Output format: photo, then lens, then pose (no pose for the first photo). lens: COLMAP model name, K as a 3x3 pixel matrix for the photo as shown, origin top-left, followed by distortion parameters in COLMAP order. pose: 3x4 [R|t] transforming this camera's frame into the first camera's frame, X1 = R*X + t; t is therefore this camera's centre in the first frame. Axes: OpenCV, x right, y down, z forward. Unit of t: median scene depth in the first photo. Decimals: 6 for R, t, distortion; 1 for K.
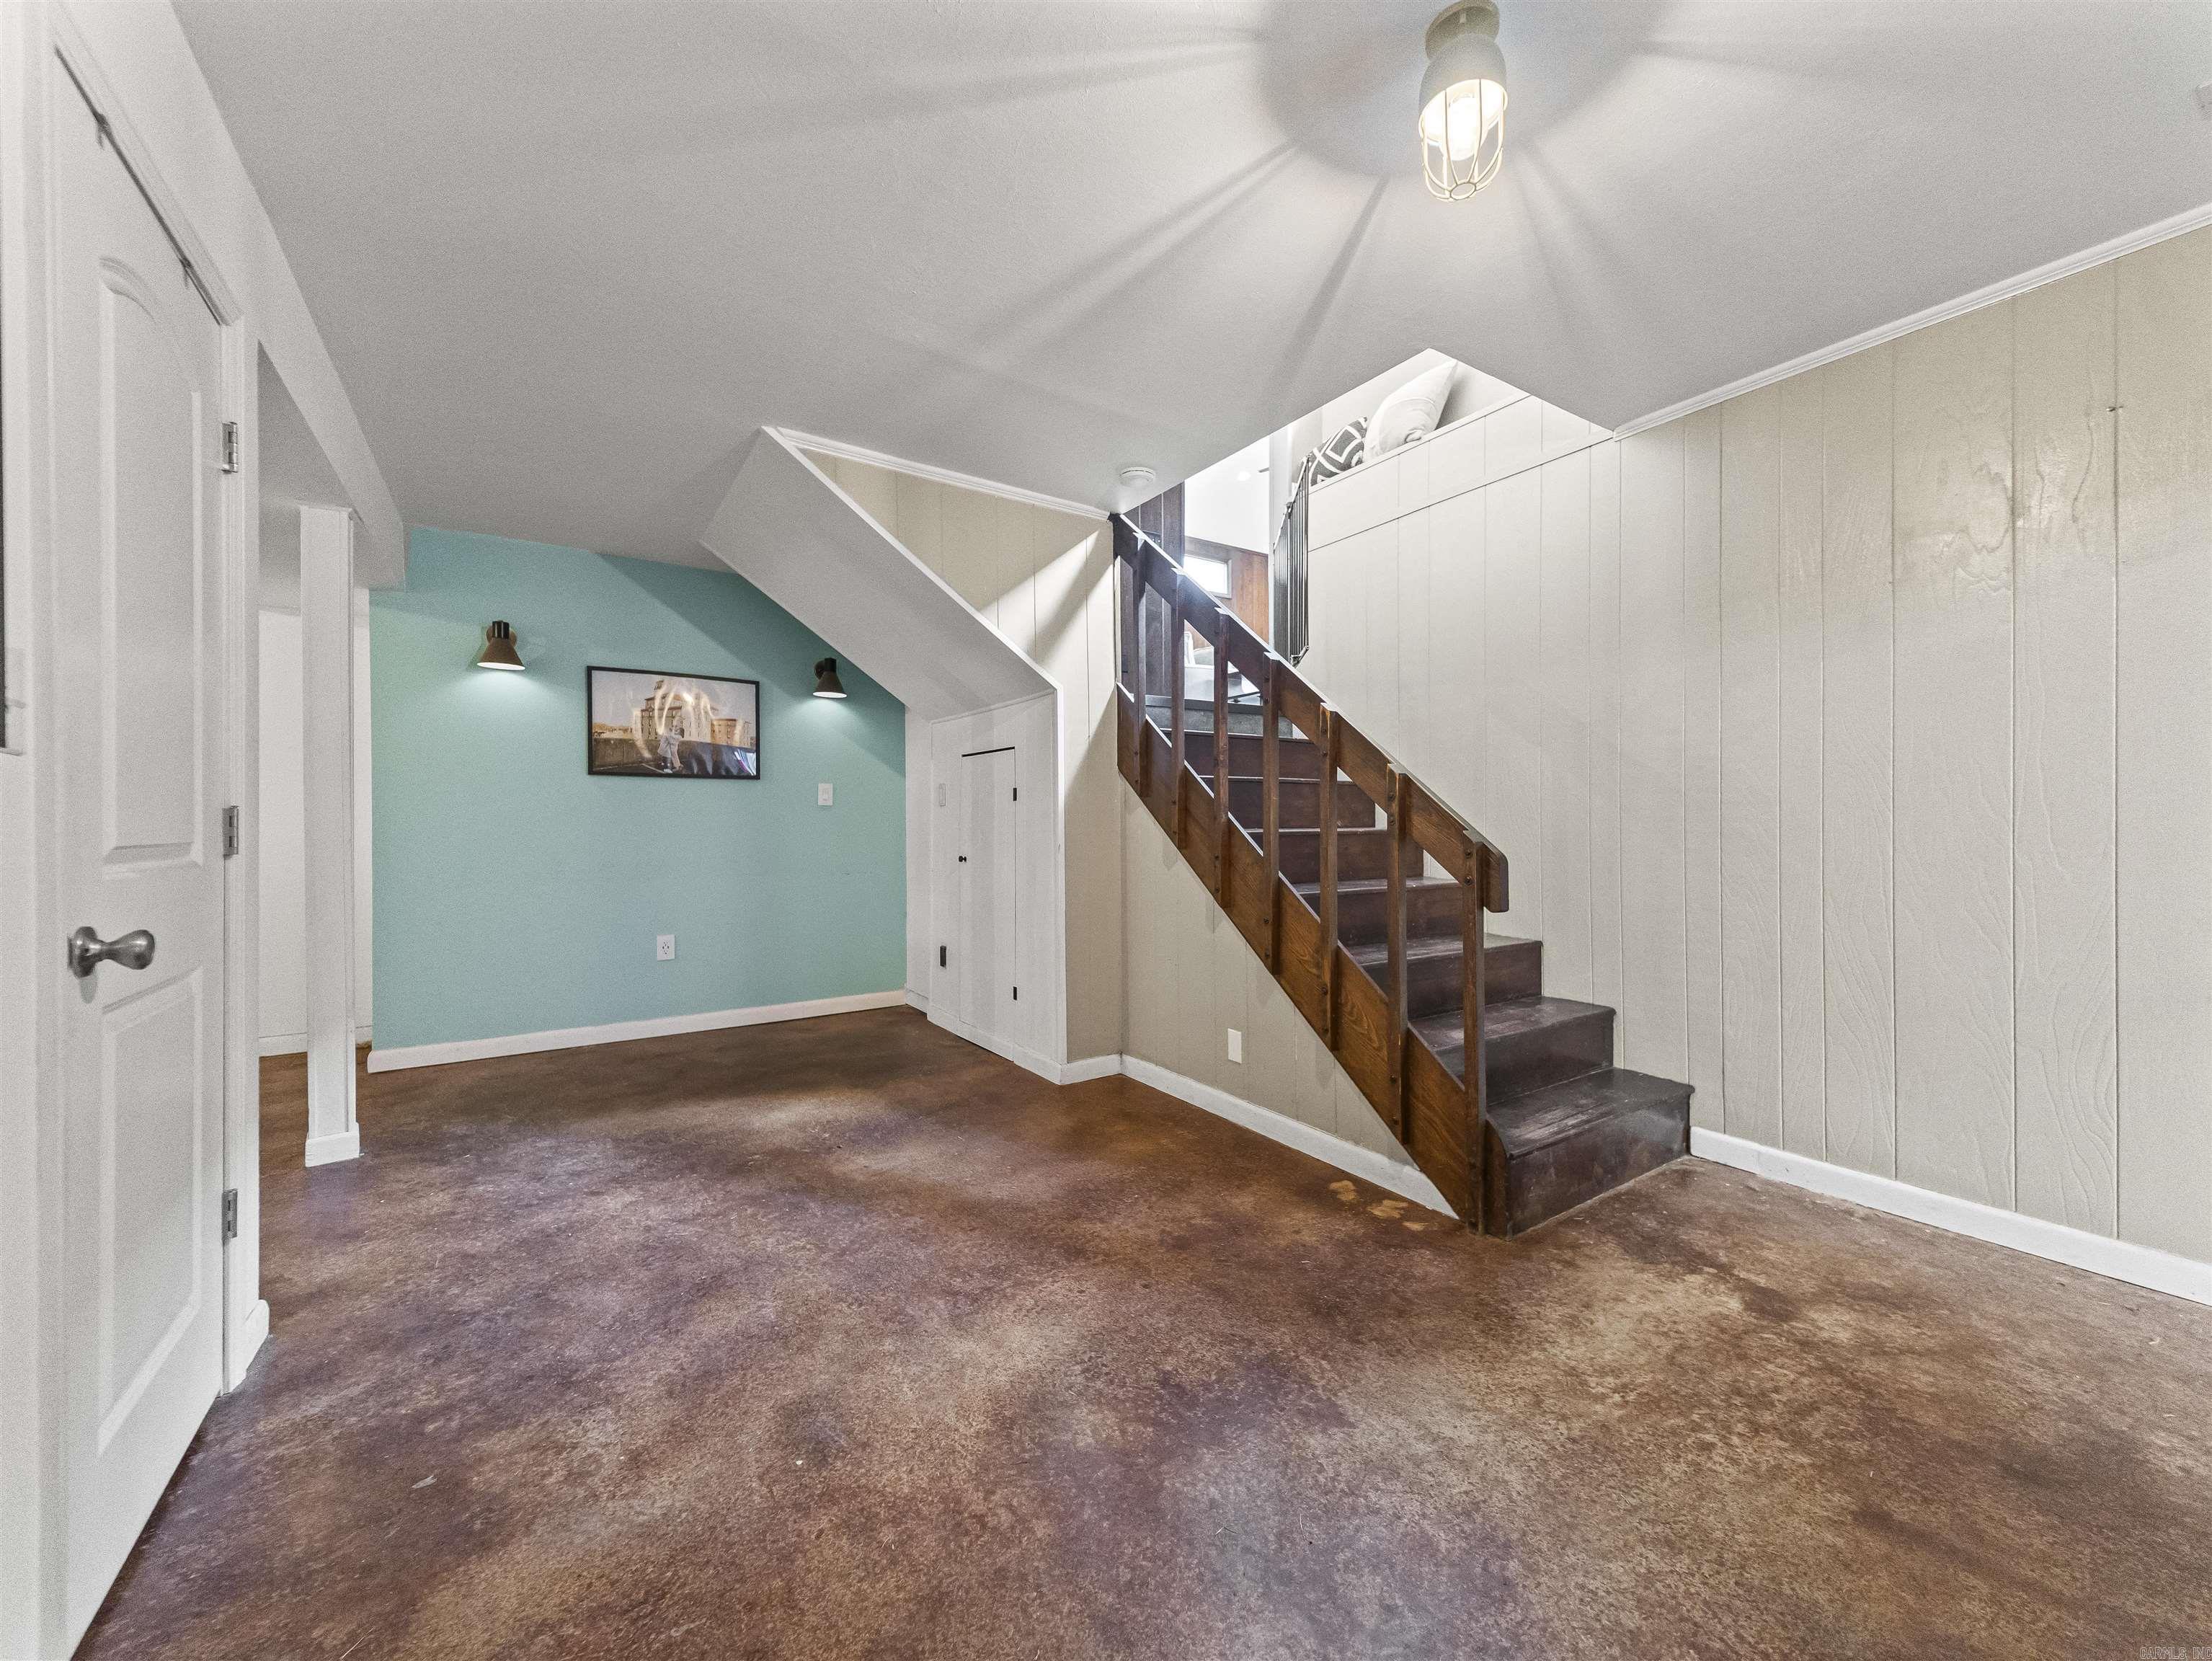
lens RADIAL K [[857.0, 0, 1116.7], [0, 857.0, 826.7], [0, 0, 1]] dist [0.039850, -0.015157]
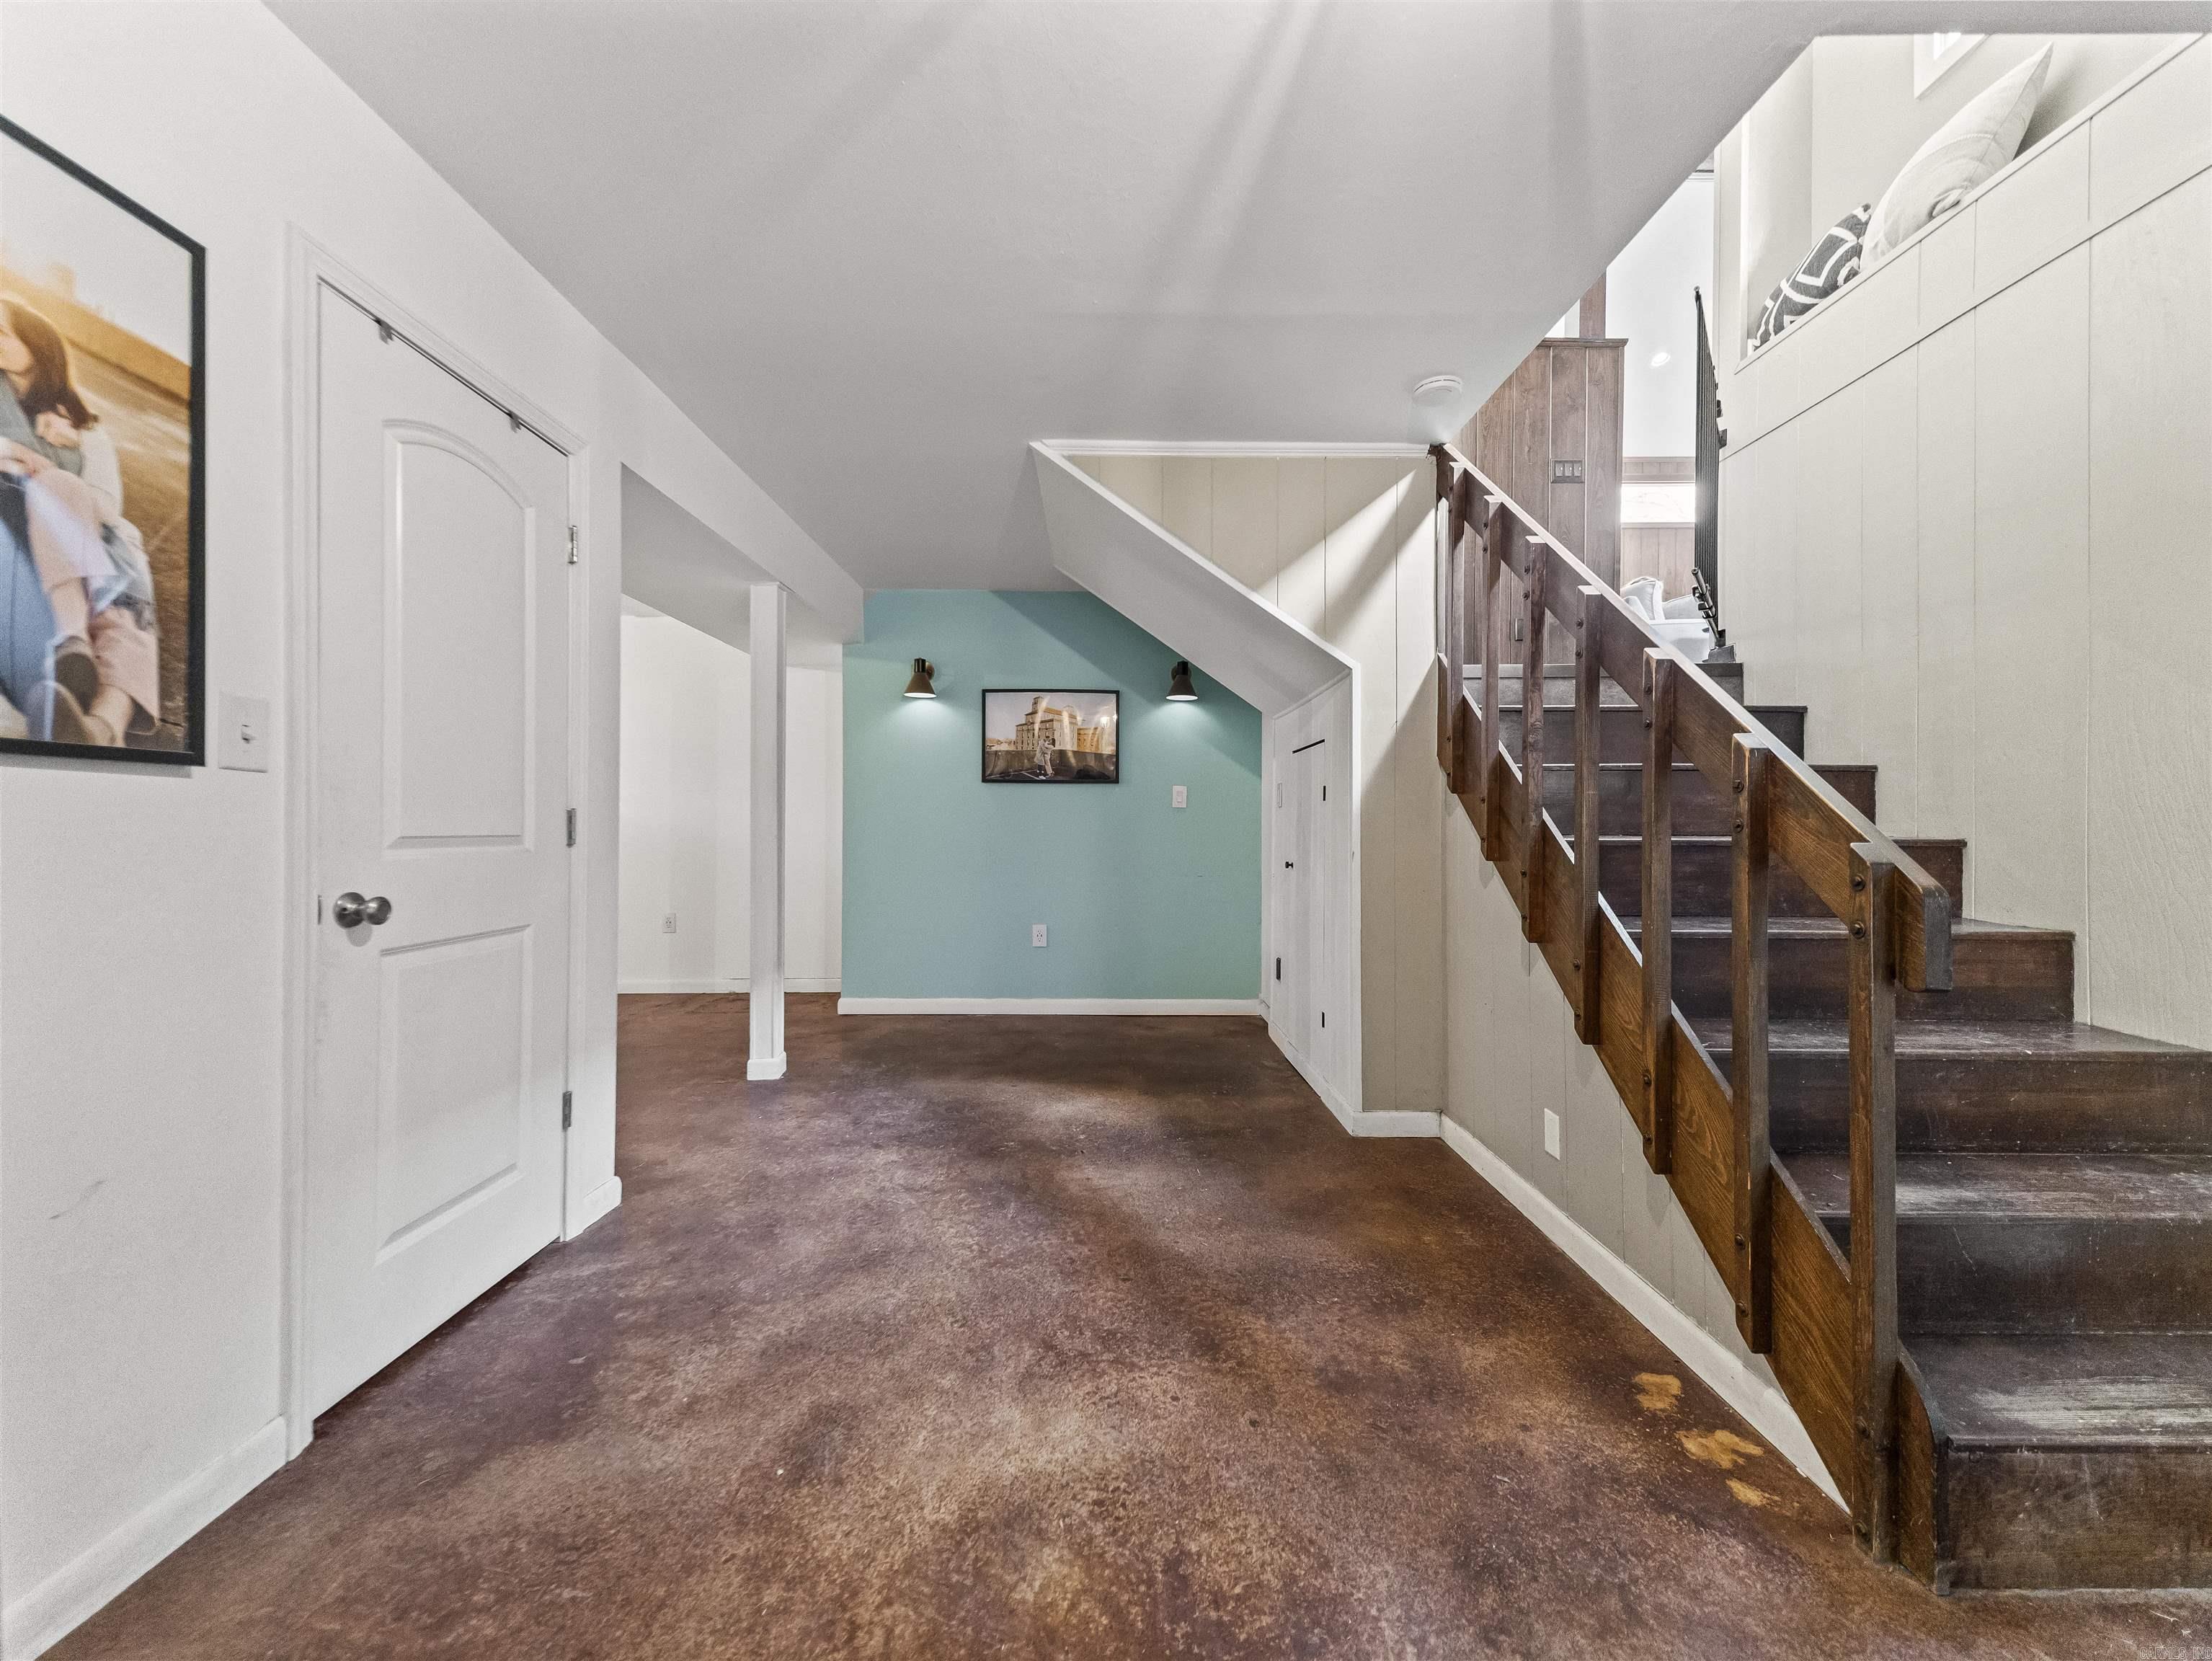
lens RADIAL K [[857.0, 0, 1116.7], [0, 857.0, 826.7], [0, 0, 1]] dist [0.039850, -0.015157]
pose [[0.834623, 0.006786, -0.550780, 0.271022], [-0.008607, 0.999963, -0.000723, -0.001721], [0.550754, 0.005344, 0.834650, 0.210306]]
